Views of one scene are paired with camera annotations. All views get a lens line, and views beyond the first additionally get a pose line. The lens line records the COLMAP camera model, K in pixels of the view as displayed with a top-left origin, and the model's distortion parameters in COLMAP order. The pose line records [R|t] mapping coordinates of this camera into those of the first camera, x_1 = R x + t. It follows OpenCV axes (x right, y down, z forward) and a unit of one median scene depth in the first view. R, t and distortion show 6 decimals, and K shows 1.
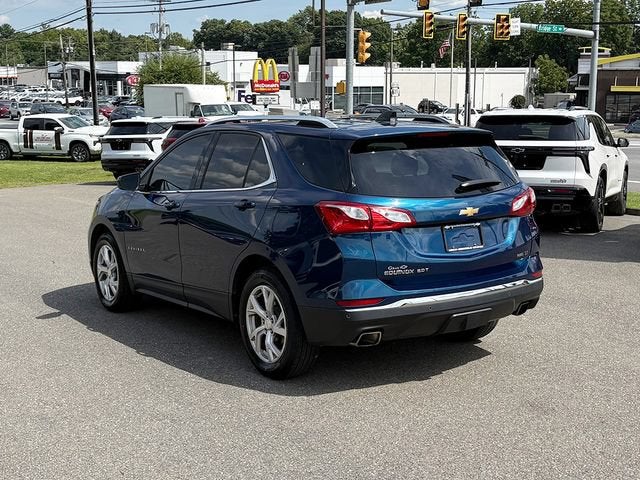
lens RADIAL K [[886.5, 0, 281.1], [0, 886.5, 240.0], [0, 0, 1]] dist [0.209356, -0.671238]
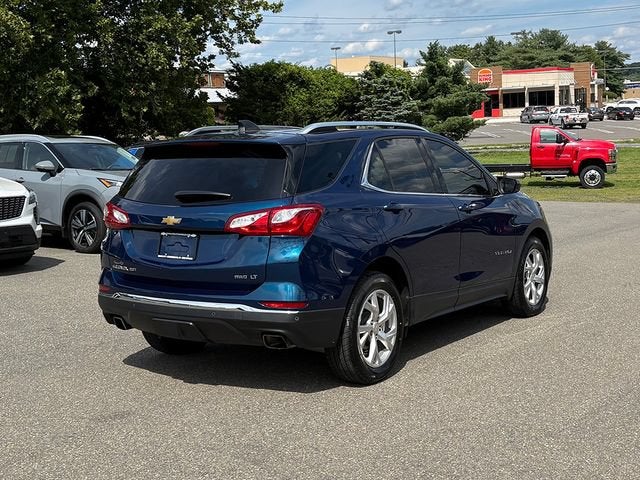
lens RADIAL K [[886.5, 0, 281.1], [0, 886.5, 240.0], [0, 0, 1]] dist [0.209356, -0.671238]
pose [[0.347053, 0.106771, -0.931748, 0.197452], [-0.112702, 0.991047, 0.071587, -0.015947], [0.931049, 0.080166, 0.355979, 0.125107]]
